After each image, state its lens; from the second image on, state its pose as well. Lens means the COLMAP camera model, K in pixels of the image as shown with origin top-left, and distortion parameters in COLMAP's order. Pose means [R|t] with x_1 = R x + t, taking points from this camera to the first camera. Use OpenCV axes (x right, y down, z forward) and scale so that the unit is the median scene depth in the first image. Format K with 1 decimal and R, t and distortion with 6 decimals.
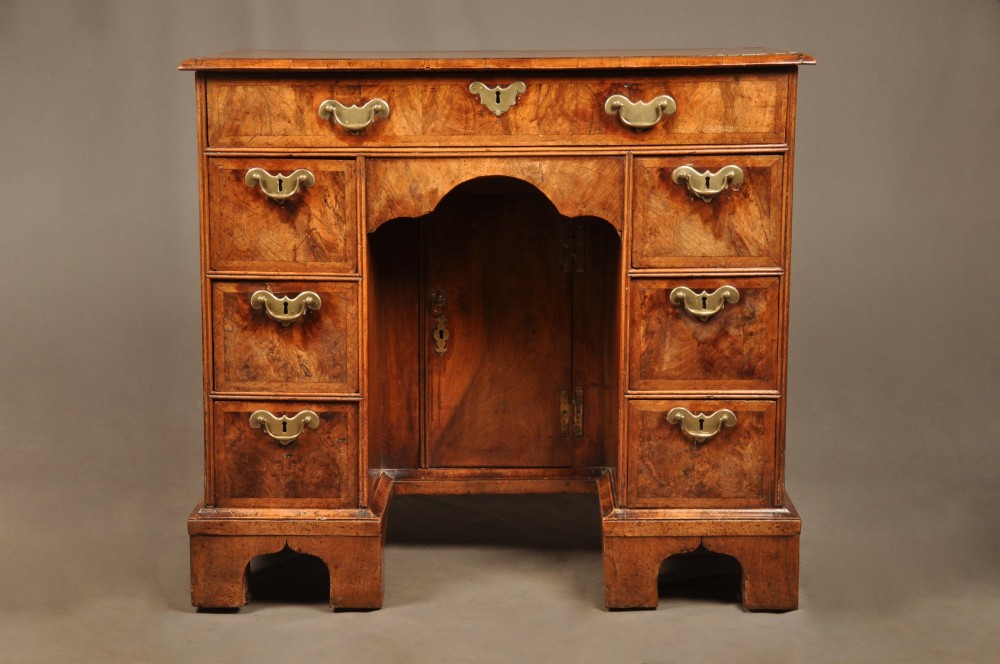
lens RADIAL K [[1955.4, 0, 498.0], [0, 1955.4, 362.9], [0, 0, 1]] dist [0.326656, 0.289670]
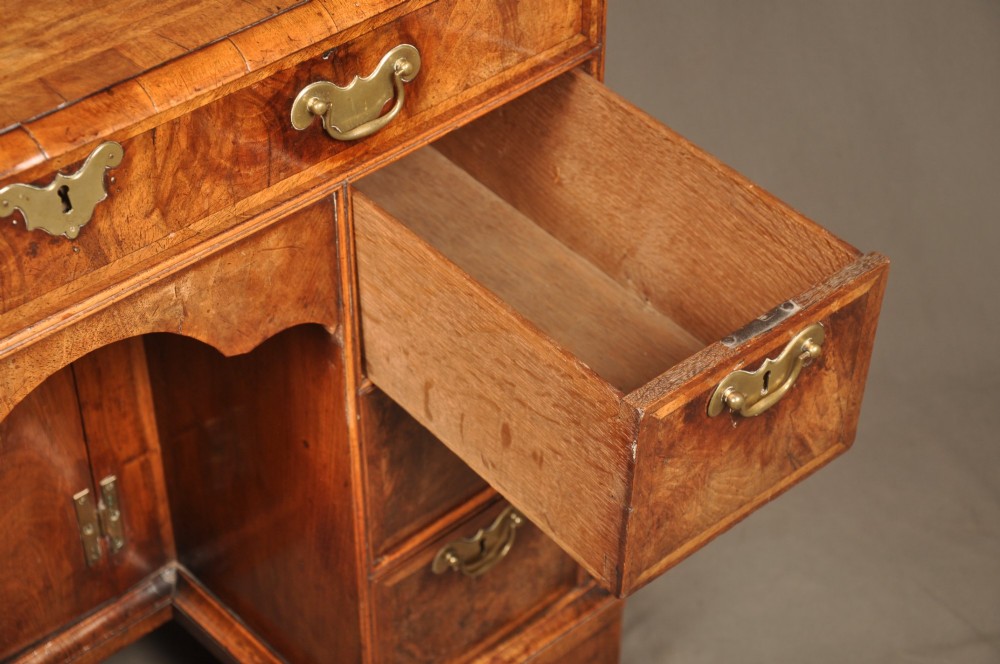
lens RADIAL K [[1955.4, 0, 498.0], [0, 1955.4, 362.9], [0, 0, 1]] dist [0.326656, 0.289670]
pose [[0.728690, -0.446844, 0.518981, -0.153066], [0.121477, 0.830128, 0.544180, -0.306755], [-0.673984, -0.333494, 0.659187, 0.668821]]
